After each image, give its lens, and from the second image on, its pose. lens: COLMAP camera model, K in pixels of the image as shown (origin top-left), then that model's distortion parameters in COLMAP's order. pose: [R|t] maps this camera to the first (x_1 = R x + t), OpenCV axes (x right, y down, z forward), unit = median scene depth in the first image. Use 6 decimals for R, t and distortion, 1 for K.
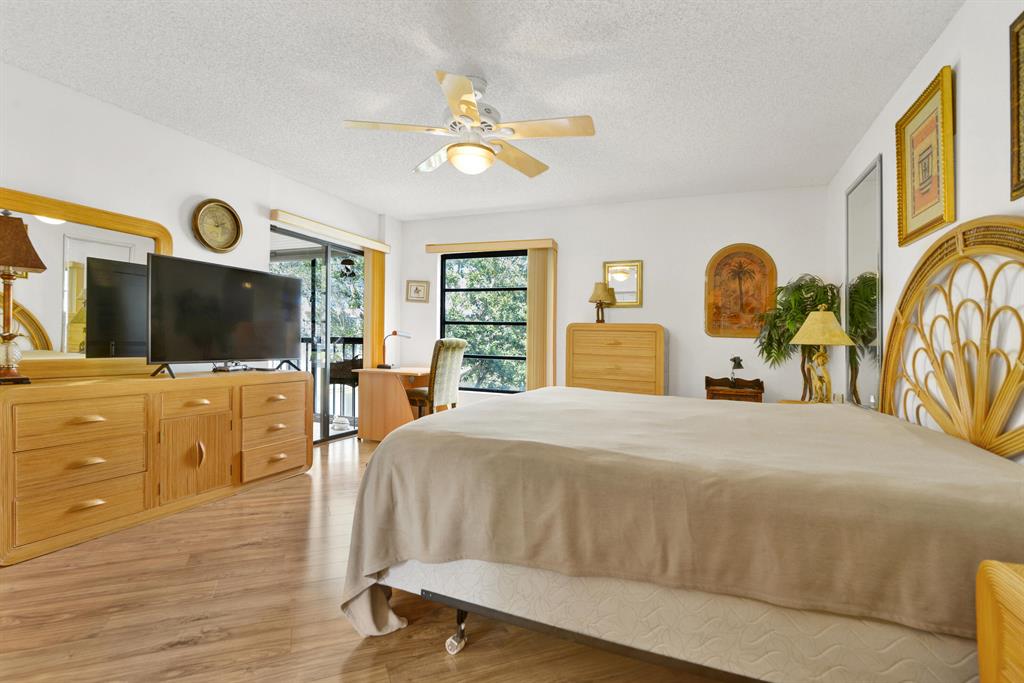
lens RADIAL K [[481.4, 0, 506.0], [0, 481.4, 337.9], [0, 0, 1]] dist [-0.014526, 0.000168]
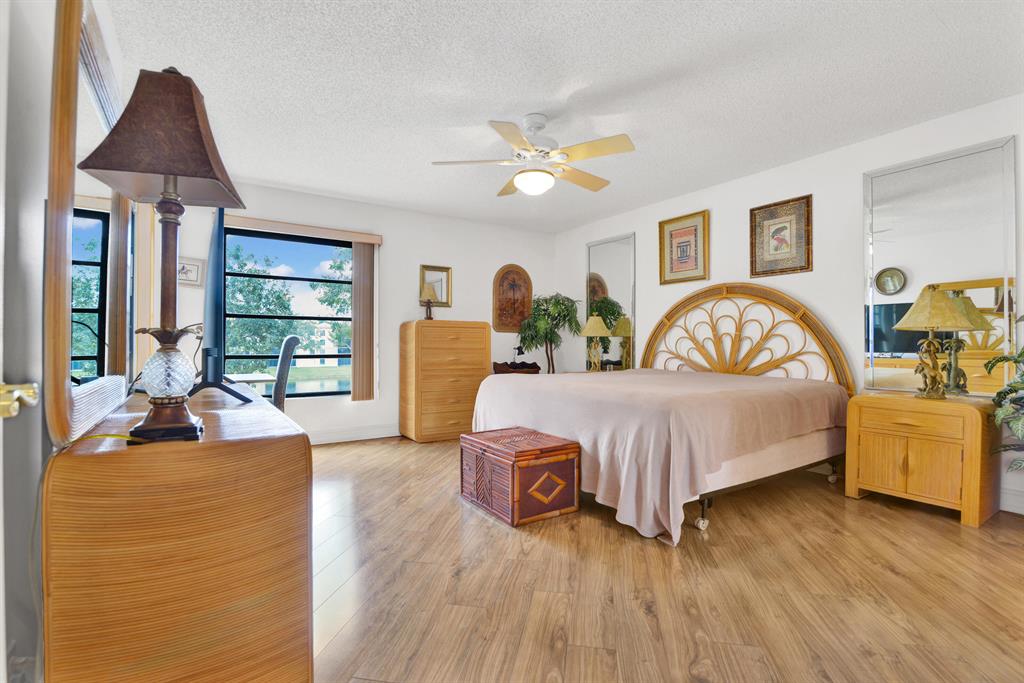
lens RADIAL K [[481.4, 0, 508.5], [0, 481.4, 338.1], [0, 0, 1]] dist [-0.014526, 0.000168]
pose [[0.554343, -0.015324, 0.832147, -0.682105], [0.006818, 0.999881, 0.013871, -0.004156], [-0.832260, -0.002015, 0.554382, 0.248175]]
